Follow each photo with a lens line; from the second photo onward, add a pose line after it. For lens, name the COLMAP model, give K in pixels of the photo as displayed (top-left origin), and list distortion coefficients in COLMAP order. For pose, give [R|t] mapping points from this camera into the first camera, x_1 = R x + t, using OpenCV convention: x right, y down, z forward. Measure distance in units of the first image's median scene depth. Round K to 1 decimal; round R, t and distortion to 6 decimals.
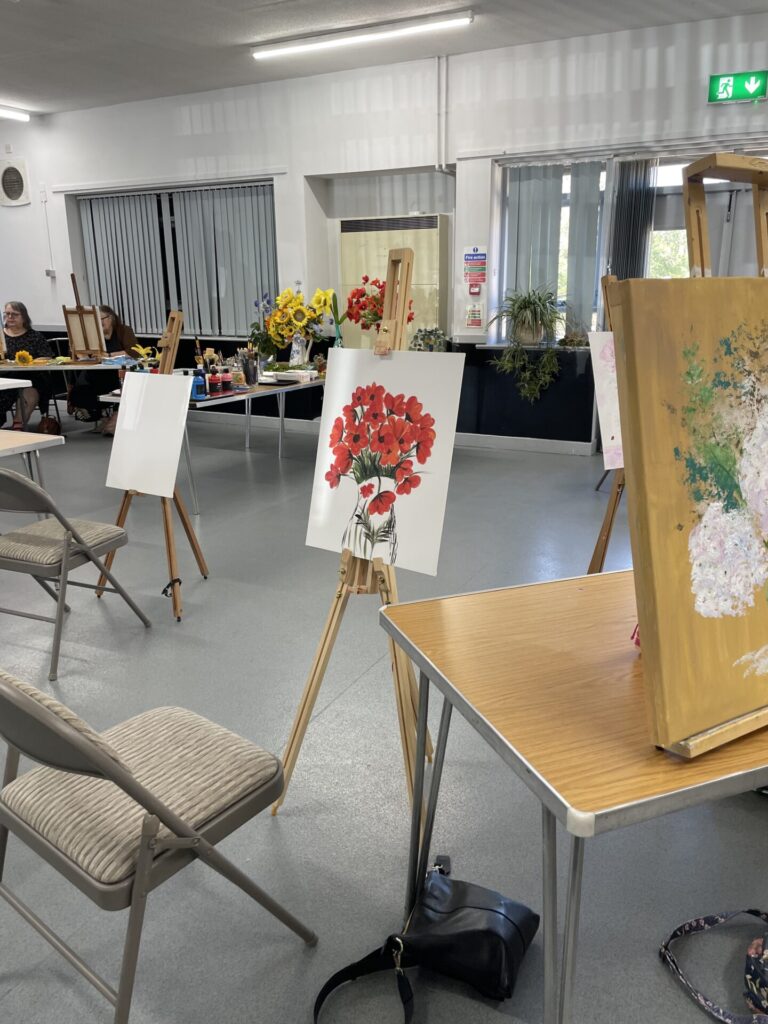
lens RADIAL K [[770.1, 0, 395.9], [0, 770.1, 510.0], [0, 0, 1]] dist [0.057819, -0.071521]
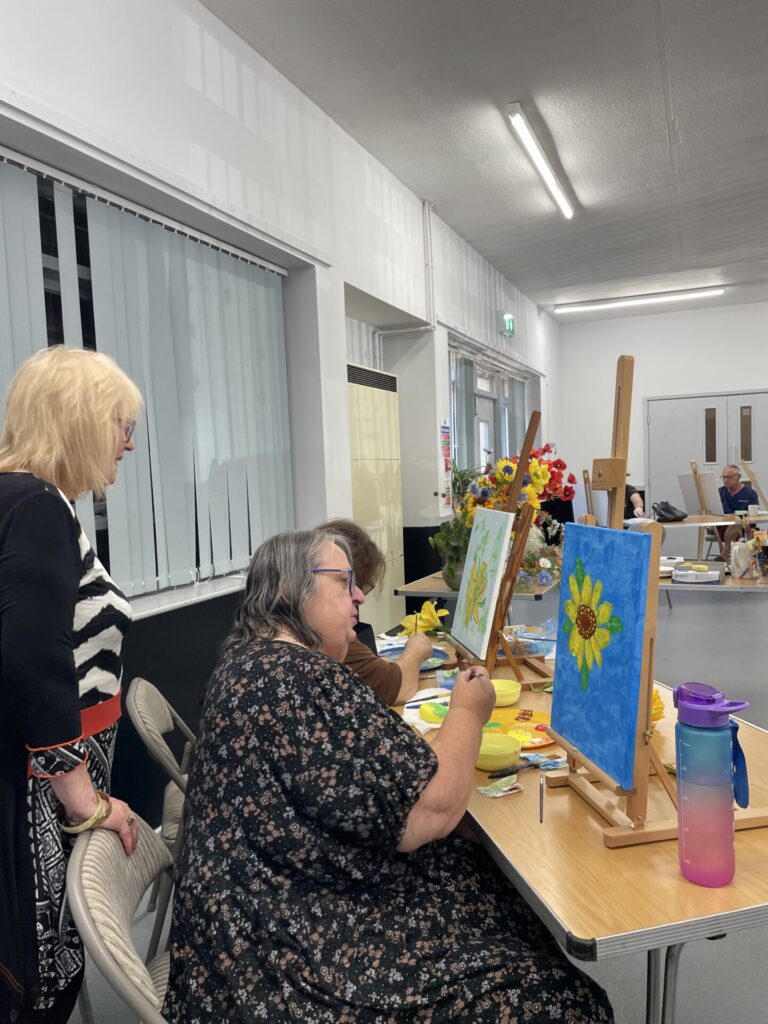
lens RADIAL K [[770.1, 0, 388.5], [0, 770.1, 507.4], [0, 0, 1]] dist [0.057819, -0.071521]
pose [[-0.075873, -0.044778, 0.996112, -0.962821], [0.303492, 0.950556, 0.065847, -0.396629], [-0.949808, 0.307308, -0.058532, 1.418338]]
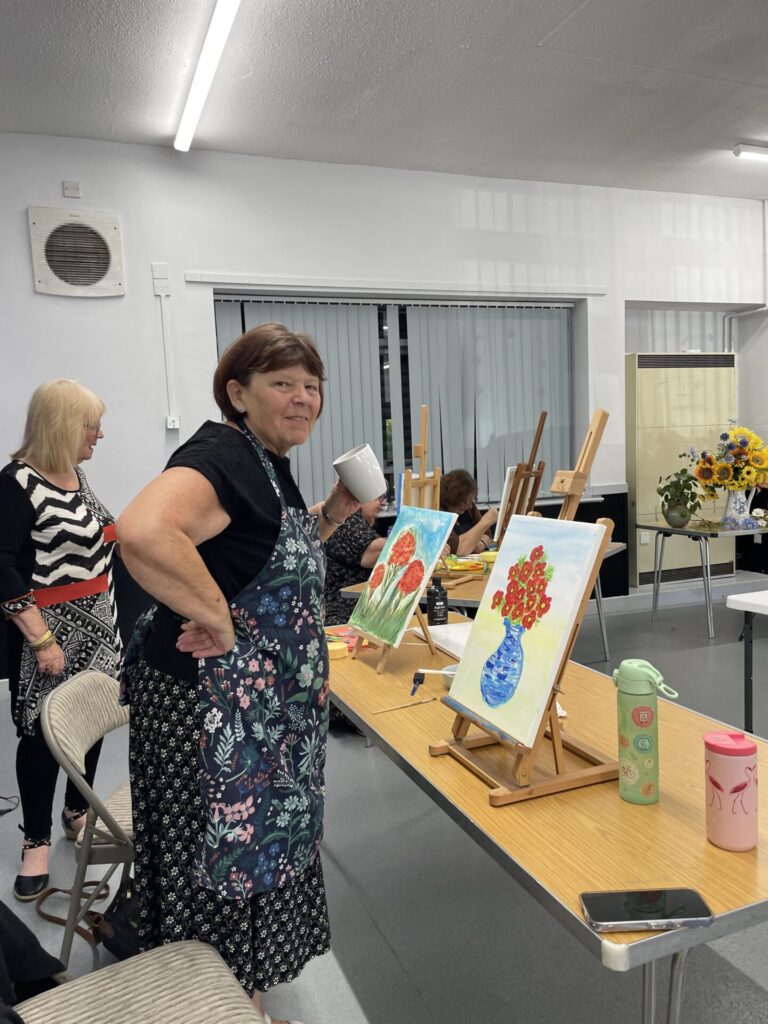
lens RADIAL K [[770.1, 0, 378.7], [0, 770.1, 516.5], [0, 0, 1]] dist [0.057819, -0.071521]
pose [[0.673766, -0.095952, 0.732689, -1.227732], [0.235375, 0.967756, -0.089710, -0.266386], [-0.700456, 0.232900, 0.674625, 0.919384]]
